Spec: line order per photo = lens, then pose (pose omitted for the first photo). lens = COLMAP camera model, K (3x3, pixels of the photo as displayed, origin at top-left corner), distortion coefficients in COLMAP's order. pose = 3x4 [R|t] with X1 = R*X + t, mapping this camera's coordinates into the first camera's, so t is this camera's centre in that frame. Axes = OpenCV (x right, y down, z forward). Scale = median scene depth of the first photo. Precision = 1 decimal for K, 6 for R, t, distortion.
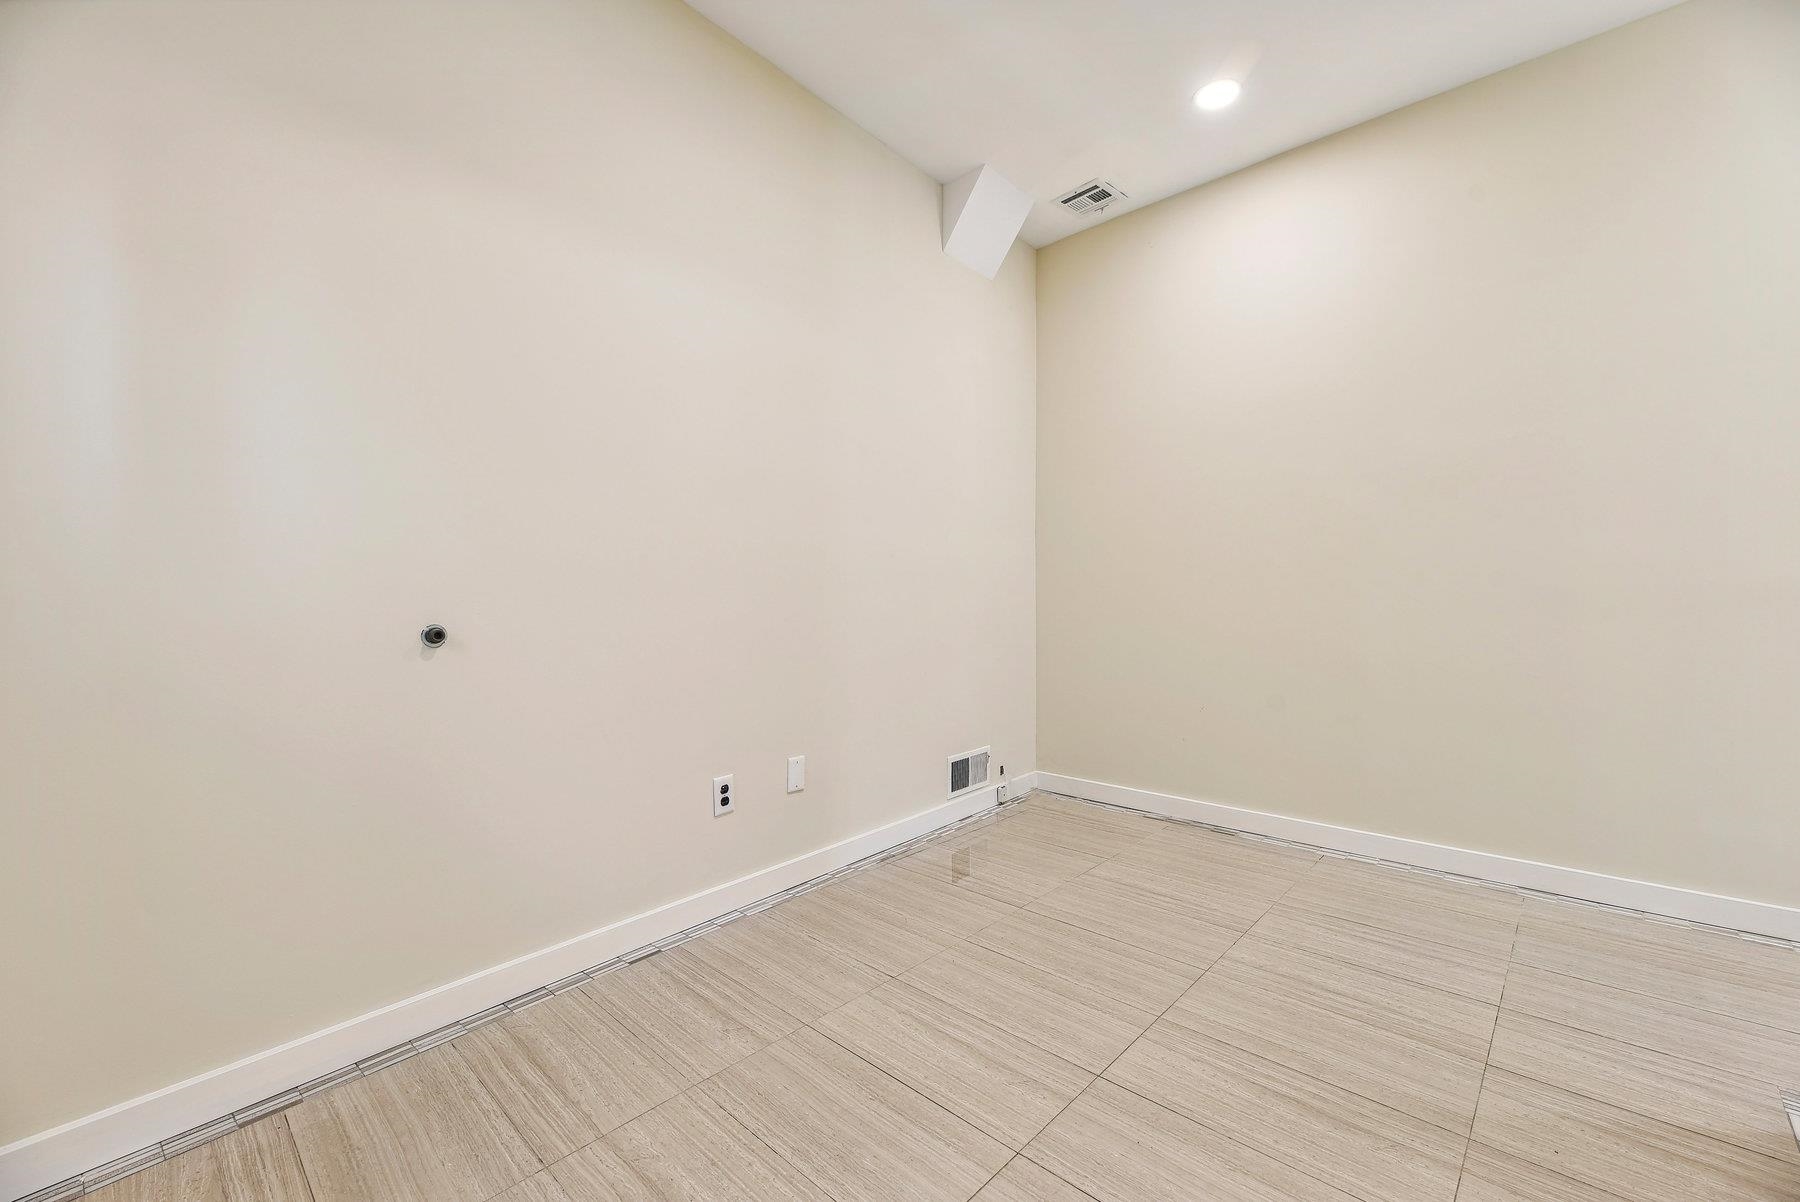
lens RADIAL K [[739.3, 0, 900.0], [0, 739.3, 601.0], [0, 0, 1]] dist [-0.001000, -0.000226]
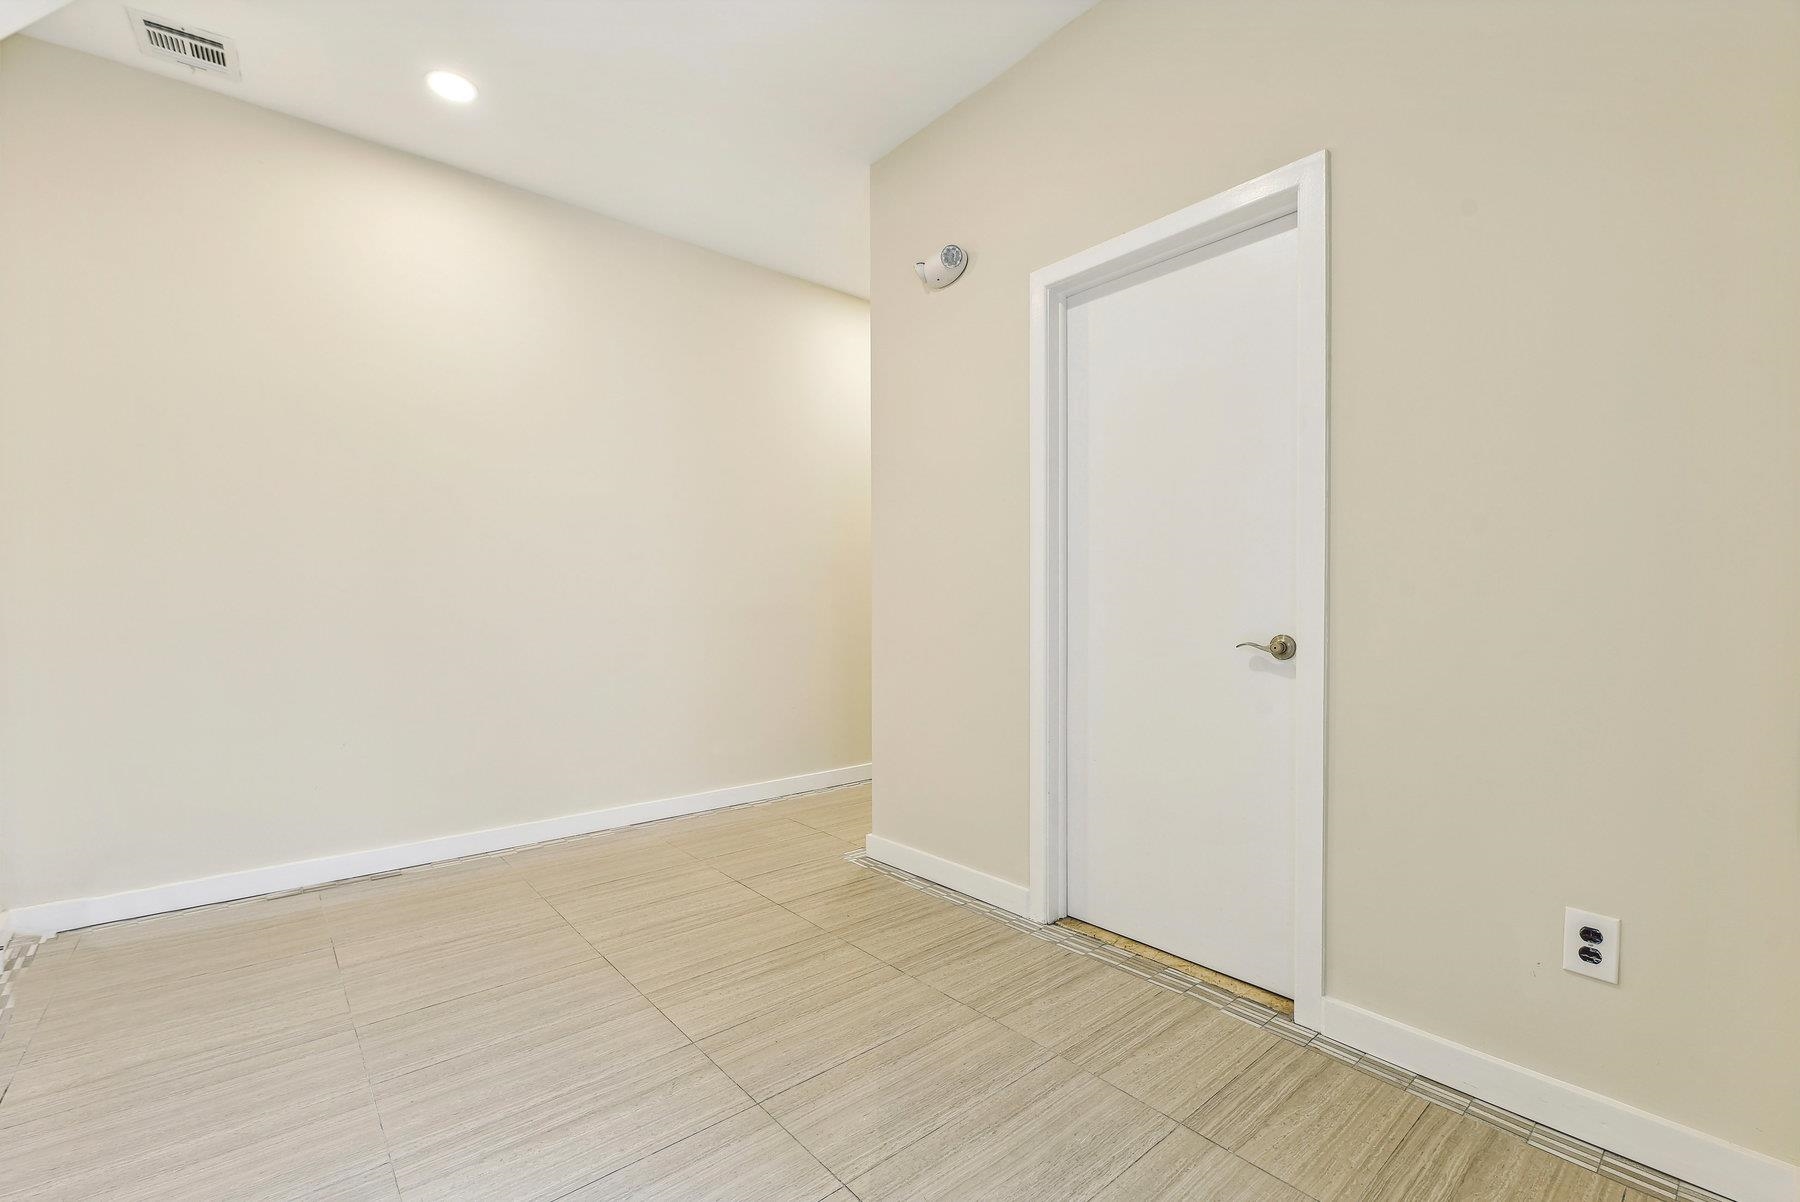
lens RADIAL K [[779.5, 0, 896.8], [0, 779.5, 610.5], [0, 0, 1]] dist [0.001033, 0.000073]
pose [[0.123168, -0.002358, 0.992383, -0.484237], [0.010331, 0.999946, 0.001094, -0.004725], [-0.992332, 0.010118, 0.123186, 0.304520]]
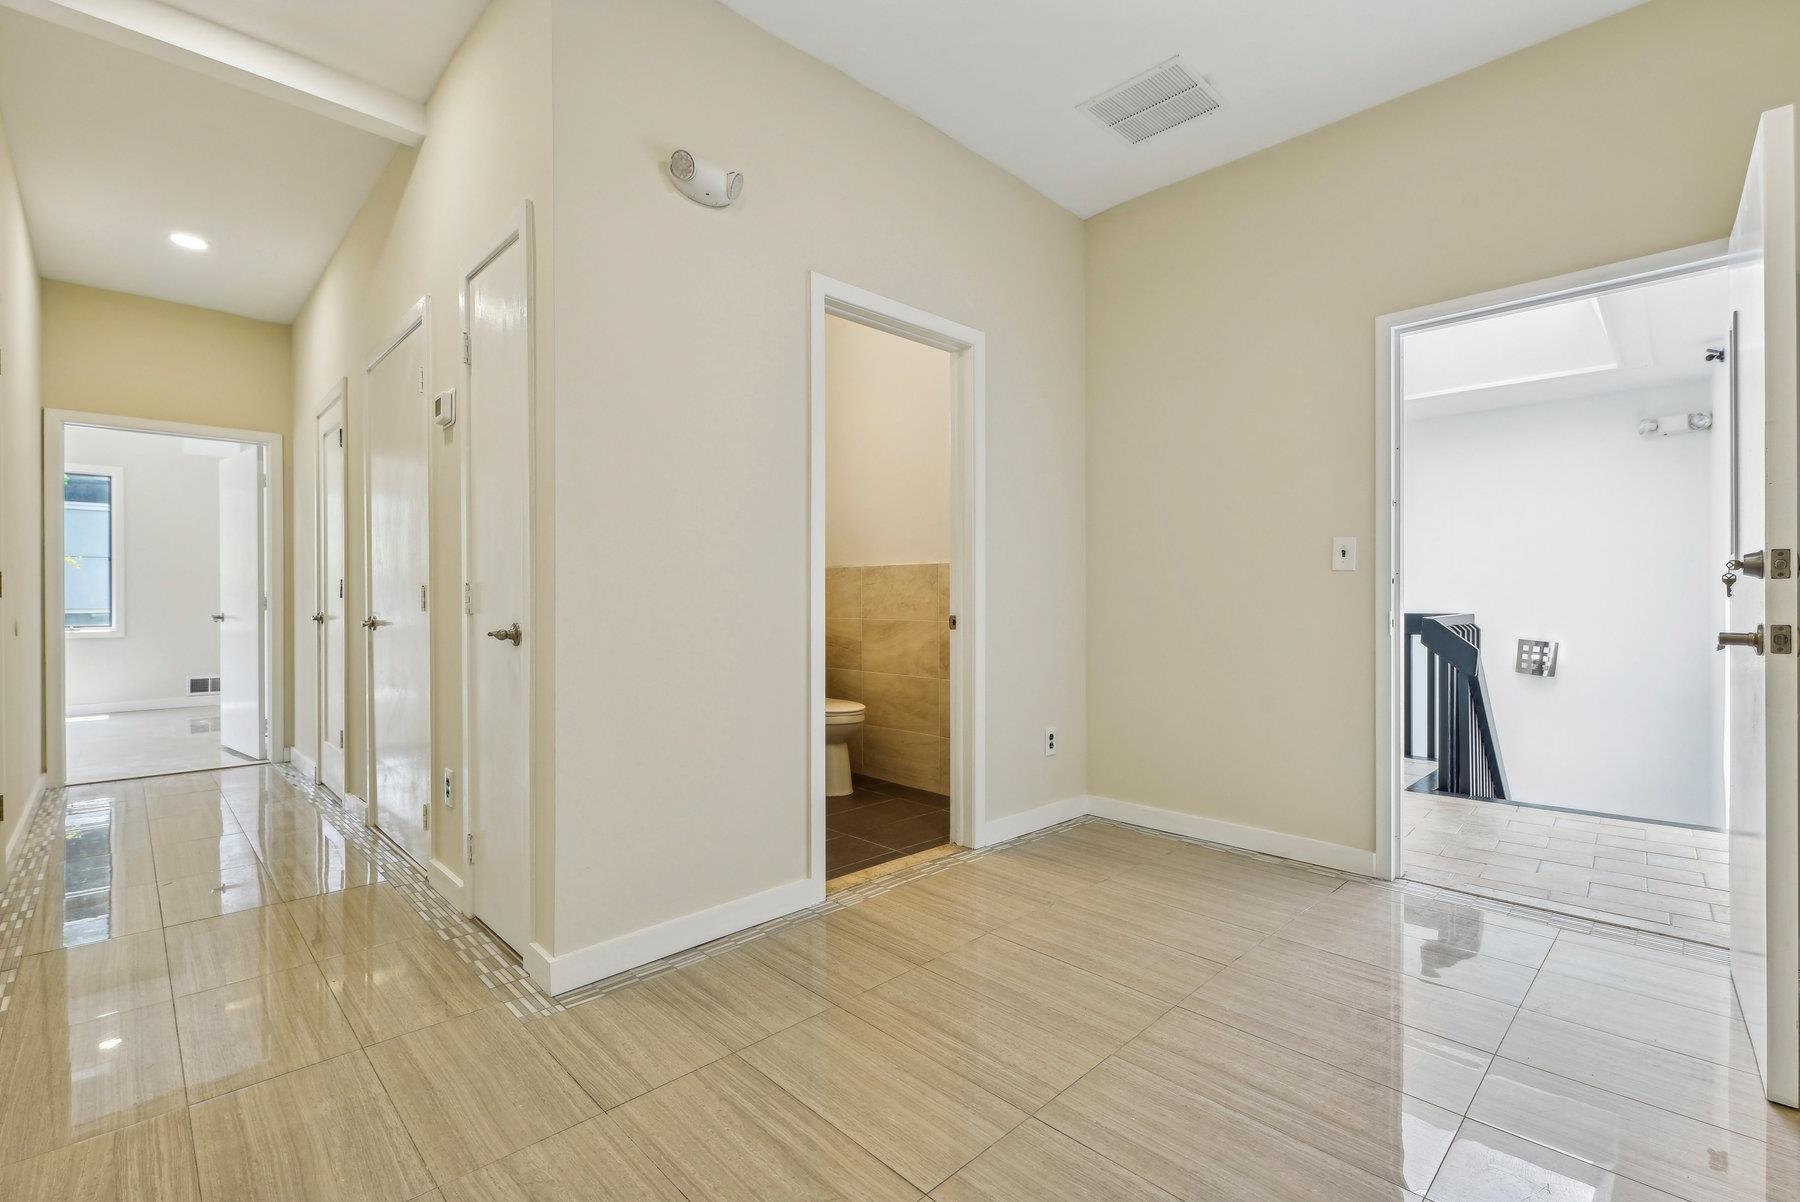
lens RADIAL K [[801.1, 0, 899.7], [0, 801.1, 607.6], [0, 0, 1]] dist [0.001936, 0.000246]
pose [[-0.998930, 0.007349, 0.045655, 0.287767], [0.008136, 0.999821, 0.017085, -0.011659], [-0.045521, 0.017439, -0.998811, 1.207903]]
